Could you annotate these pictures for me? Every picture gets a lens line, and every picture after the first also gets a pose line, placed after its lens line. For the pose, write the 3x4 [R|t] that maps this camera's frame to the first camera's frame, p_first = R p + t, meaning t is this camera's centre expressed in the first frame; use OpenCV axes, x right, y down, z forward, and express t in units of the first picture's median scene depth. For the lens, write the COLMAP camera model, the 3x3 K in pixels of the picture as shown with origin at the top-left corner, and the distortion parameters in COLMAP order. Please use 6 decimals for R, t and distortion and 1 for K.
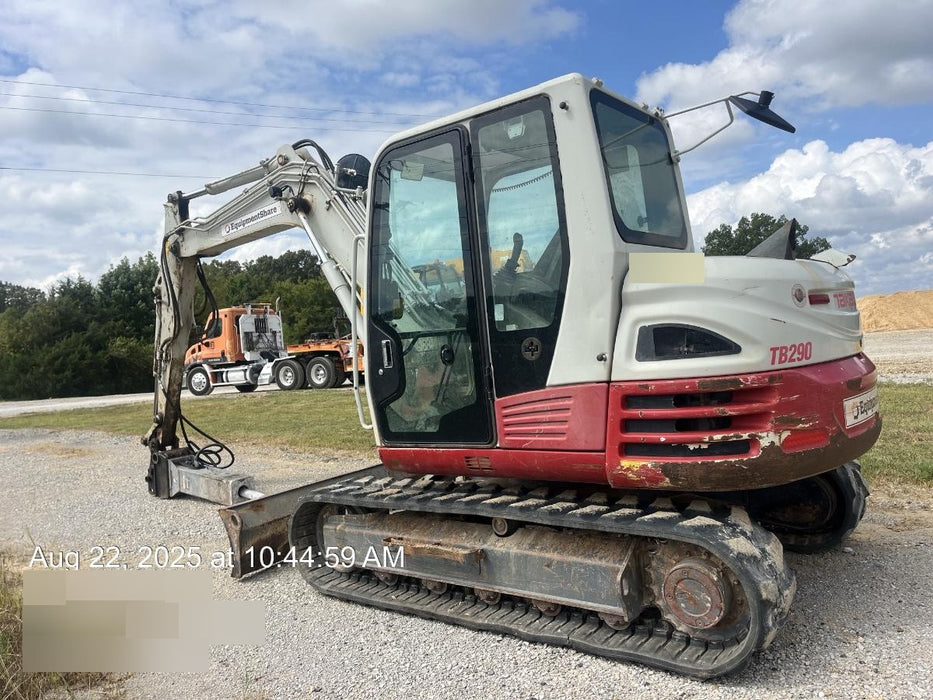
lens RADIAL K [[709.7, 0, 457.1], [0, 709.7, 355.4], [0, 0, 1]] dist [0.040158, -0.015446]
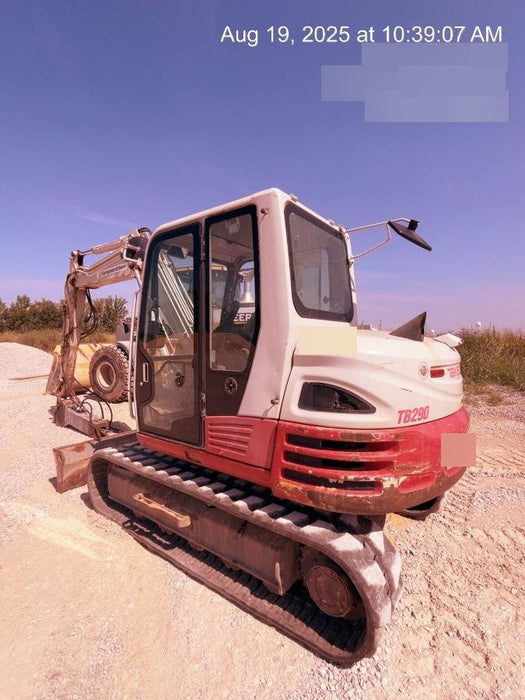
lens RADIAL K [[328.0, 0, 267.3], [0, 328.0, 349.5], [0, 0, 1]] dist [-0.002246, -0.000308]
pose [[0.995153, 0.097823, 0.010021, 0.168702], [-0.097847, 0.995199, 0.001992, -0.090973], [-0.009778, -0.002963, 0.999948, 0.371883]]
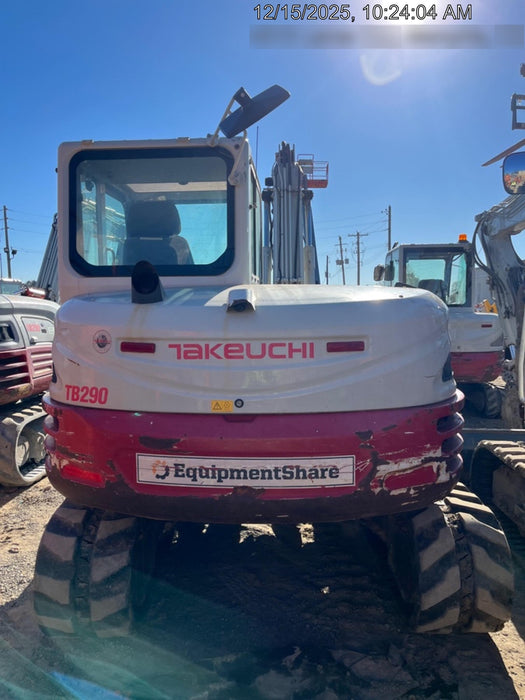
lens RADIAL K [[532.6, 0, 259.5], [0, 532.6, 349.2], [0, 0, 1]] dist [0.027234, -0.000032]
pose [[0.555558, 0.167198, -0.814494, 1.171664], [-0.060973, 0.985128, 0.160637, -0.199747], [0.829239, -0.039581, 0.557491, 0.721733]]
